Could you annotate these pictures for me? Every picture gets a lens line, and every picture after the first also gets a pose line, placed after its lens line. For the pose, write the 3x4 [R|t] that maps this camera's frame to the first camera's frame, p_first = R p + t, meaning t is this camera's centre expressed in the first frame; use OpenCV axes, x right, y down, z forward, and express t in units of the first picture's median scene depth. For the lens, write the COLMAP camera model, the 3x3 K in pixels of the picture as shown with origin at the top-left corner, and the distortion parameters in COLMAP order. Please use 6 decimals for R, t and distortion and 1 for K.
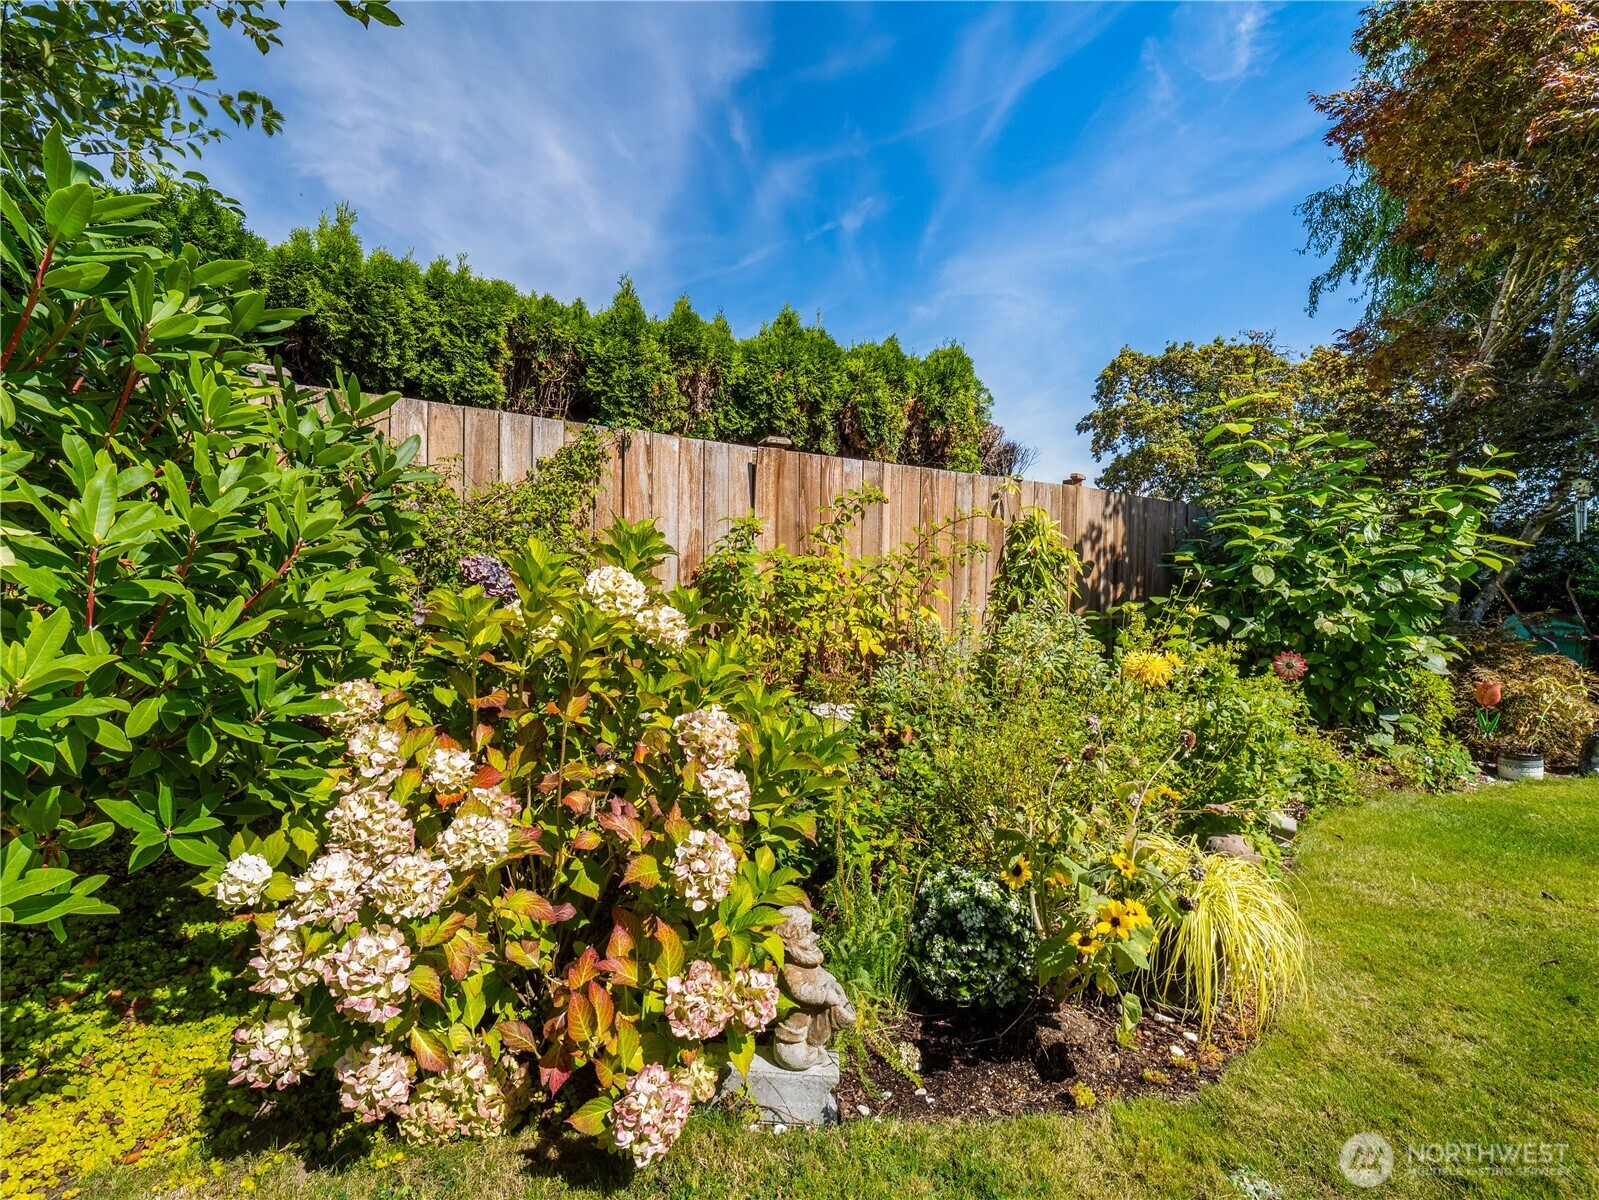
lens RADIAL K [[774.8, 0, 790.1], [0, 774.8, 601.6], [0, 0, 1]] dist [-0.008018, -0.005673]
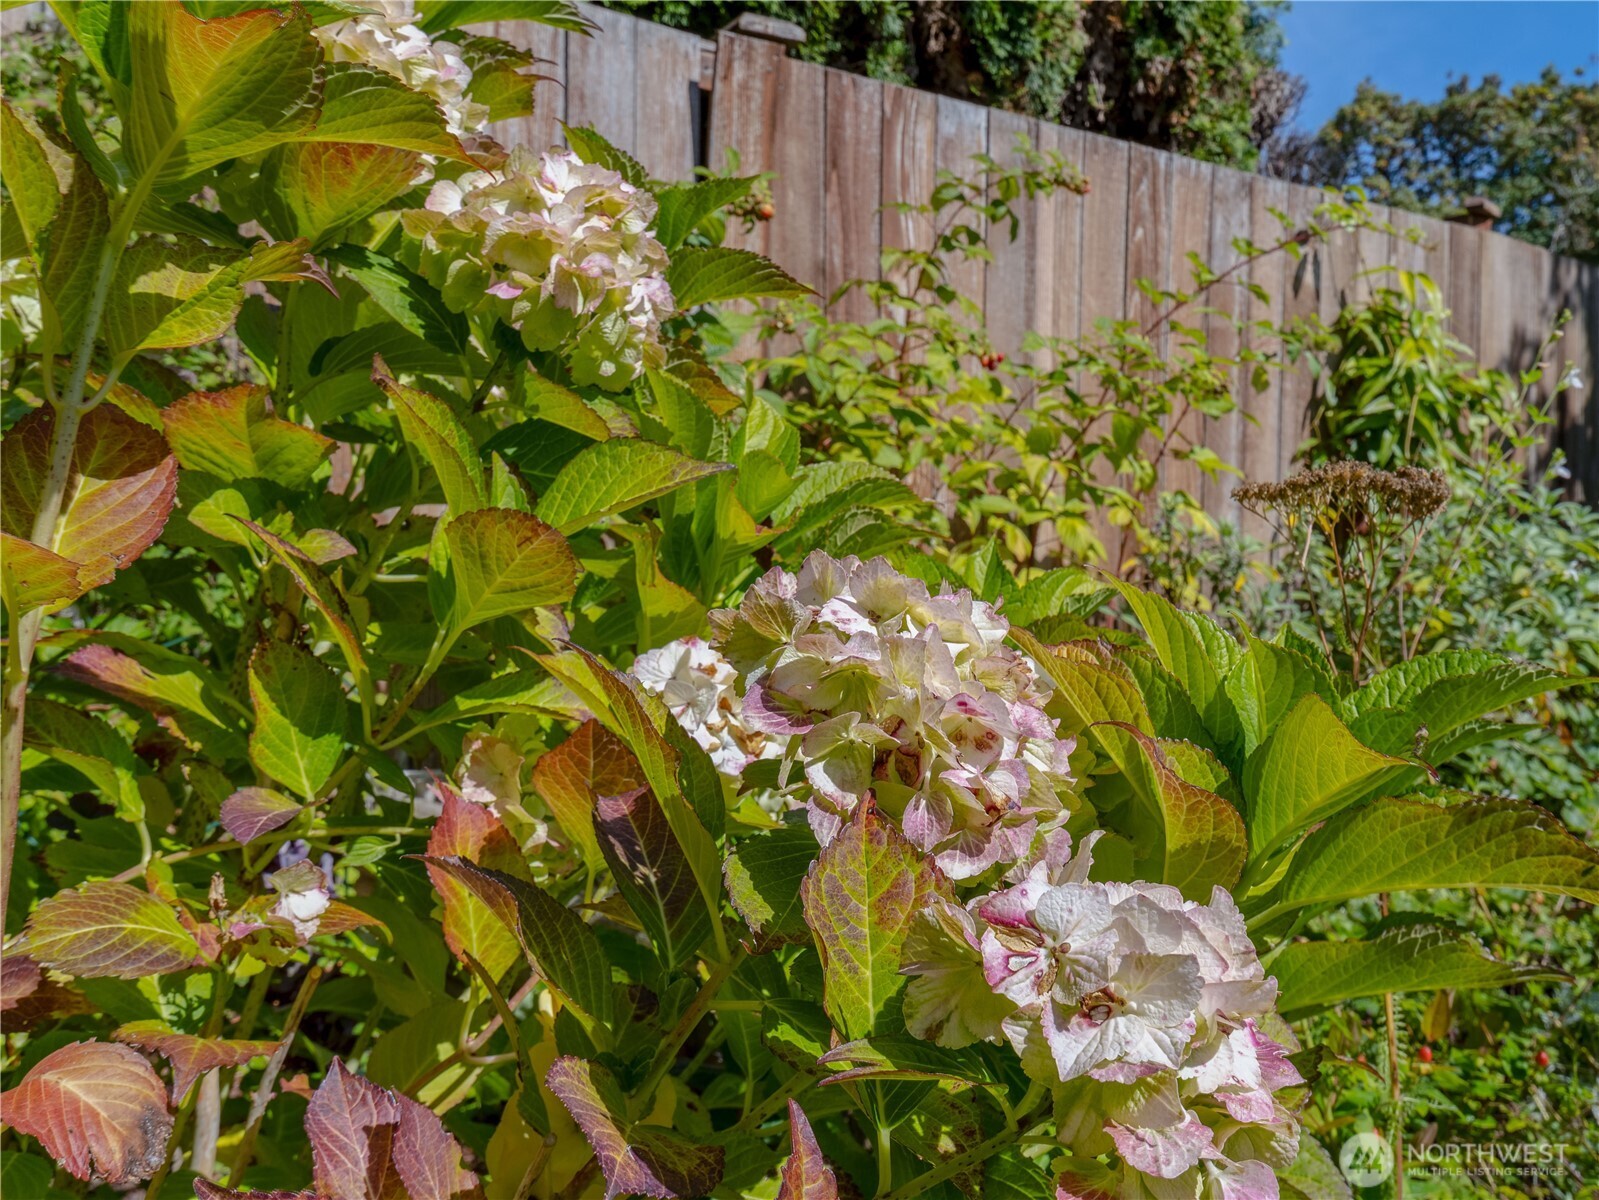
lens RADIAL K [[1553.2, 0, 784.5], [0, 1553.2, 604.9], [0, 0, 1]] dist [0.075767, 0.000000]
pose [[0.996708, 0.003223, 0.081009, -0.057046], [-0.002464, 0.999952, -0.009465, 0.056350], [-0.081036, 0.009234, 0.996668, 0.238196]]
